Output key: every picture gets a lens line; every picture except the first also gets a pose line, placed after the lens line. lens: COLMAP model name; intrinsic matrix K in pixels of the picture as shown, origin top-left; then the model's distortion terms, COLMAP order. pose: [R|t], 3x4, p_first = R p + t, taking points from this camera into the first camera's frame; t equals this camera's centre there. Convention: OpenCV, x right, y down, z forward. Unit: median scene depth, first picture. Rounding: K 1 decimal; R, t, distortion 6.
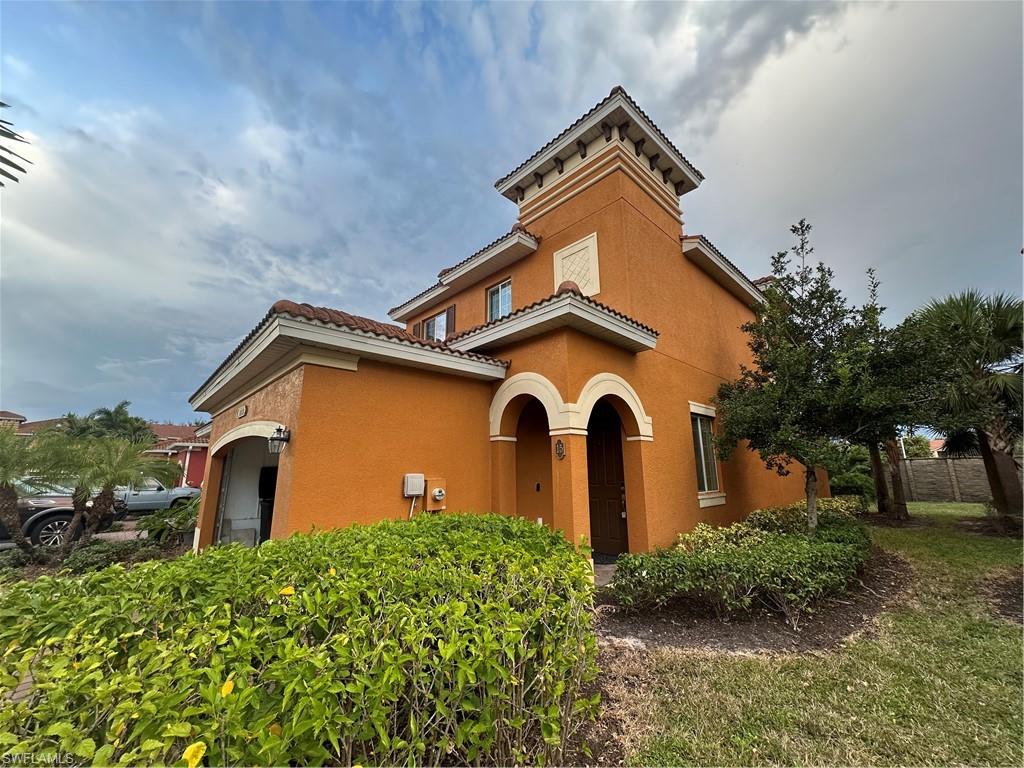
lens RADIAL K [[408.6, 0, 515.1], [0, 408.6, 381.6], [0, 0, 1]] dist [0.000552, 0.000401]
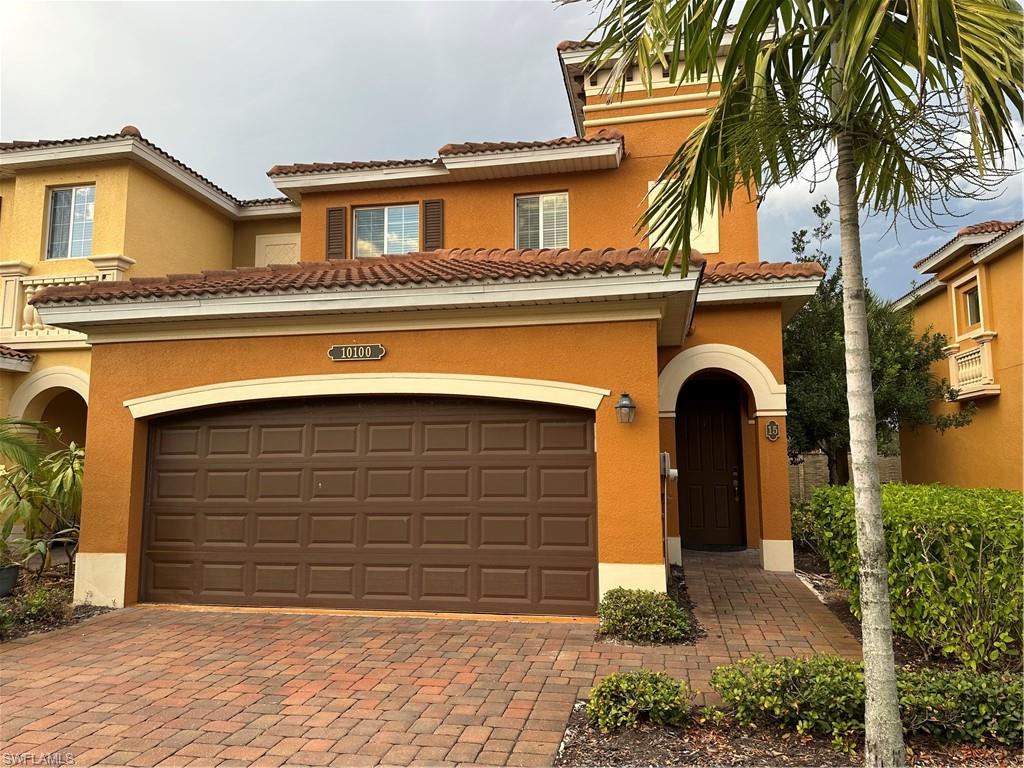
lens RADIAL K [[724.9, 0, 516.6], [0, 724.9, 384.9], [0, 0, 1]] dist [0.059332, -0.030849]
pose [[0.815274, 0.073166, 0.574435, -1.156394], [-0.130002, 0.989790, 0.058438, 0.028694], [-0.564294, -0.122321, 0.816462, -0.054617]]
